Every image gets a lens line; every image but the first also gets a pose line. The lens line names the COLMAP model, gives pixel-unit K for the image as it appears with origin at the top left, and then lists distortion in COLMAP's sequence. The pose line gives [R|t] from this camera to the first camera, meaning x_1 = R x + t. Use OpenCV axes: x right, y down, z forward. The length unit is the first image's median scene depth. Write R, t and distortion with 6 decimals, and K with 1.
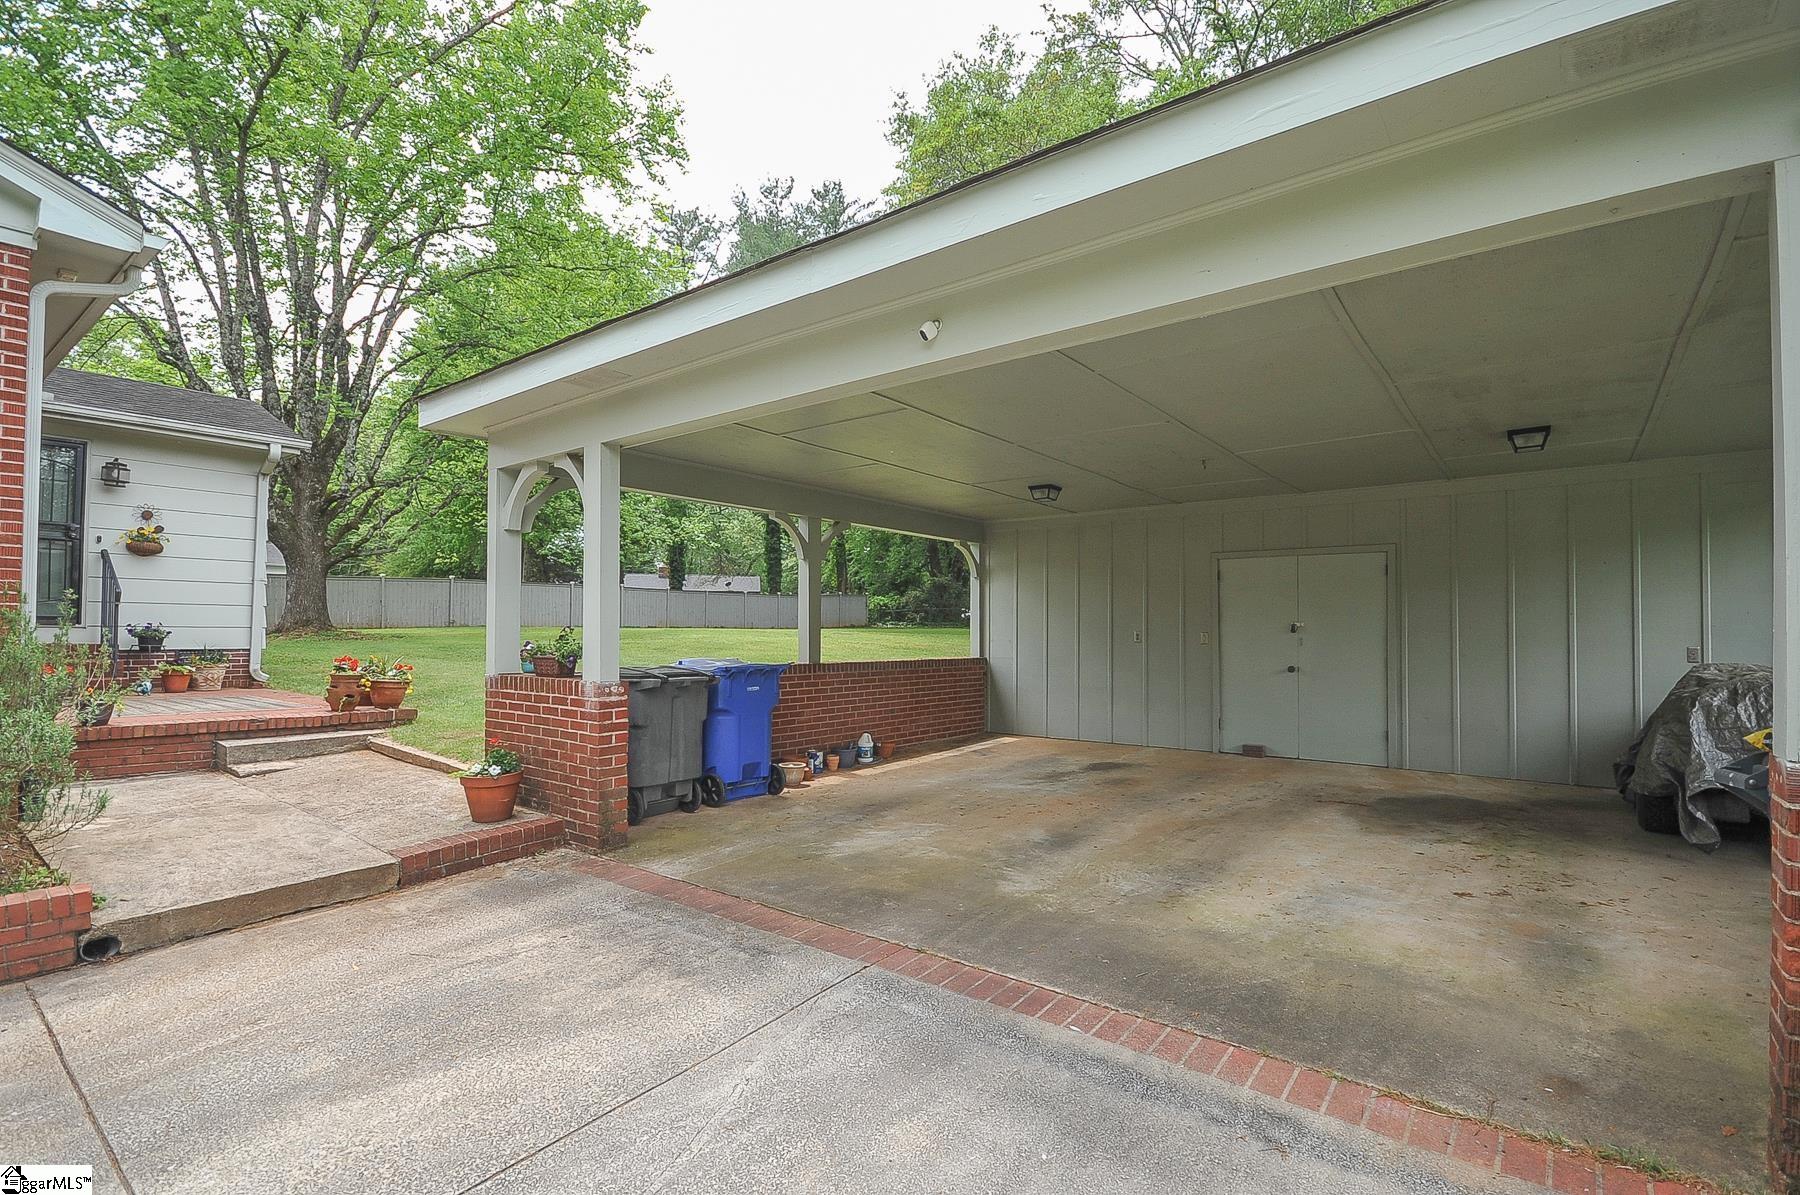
lens RADIAL K [[816.5, 0, 916.5], [0, 816.5, 608.6], [0, 0, 1]] dist [-0.014698, -0.001919]
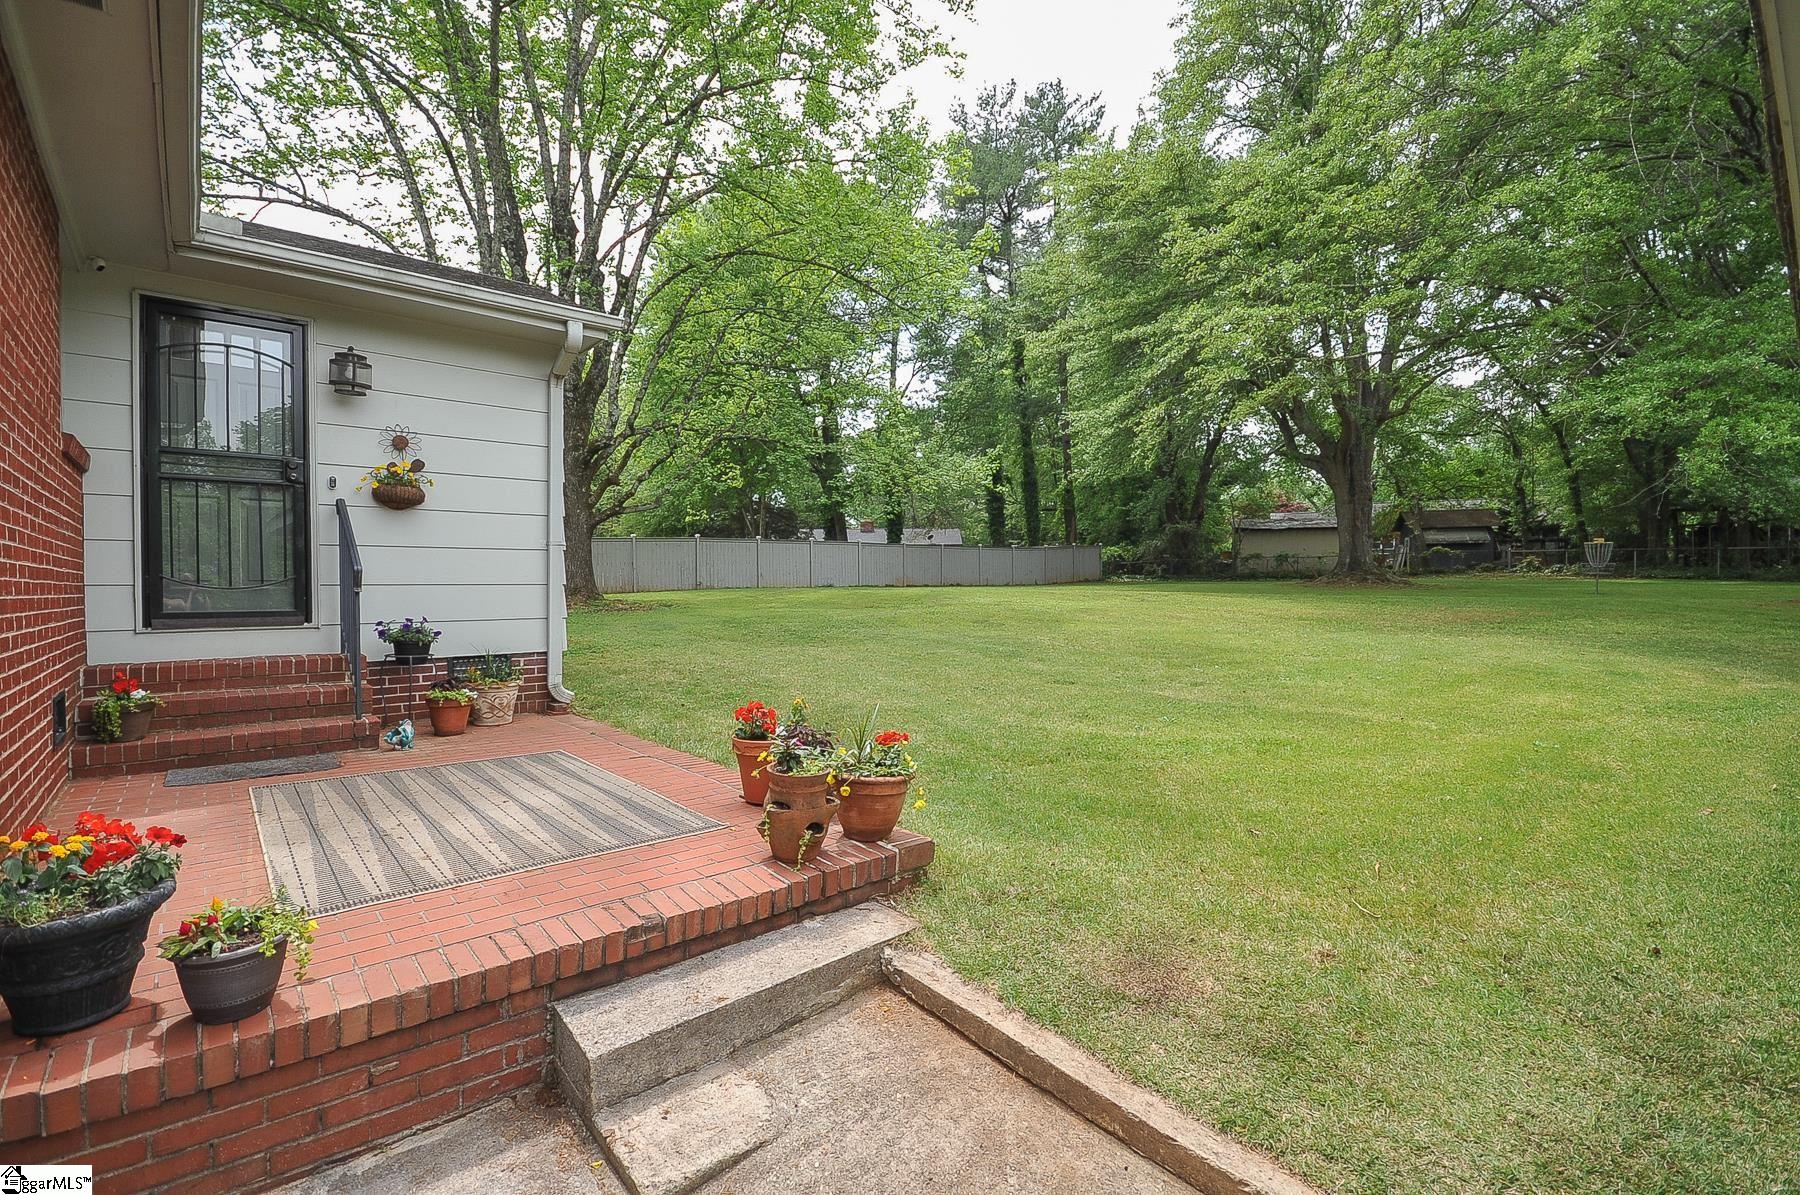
lens RADIAL K [[816.5, 0, 889.9], [0, 816.5, 592.6], [0, 0, 1]] dist [-0.014698, -0.001919]
pose [[0.969612, -0.006424, -0.244563, -0.229835], [0.016300, 0.999130, 0.038379, -0.009898], [0.244104, -0.041199, 0.968874, 0.252231]]
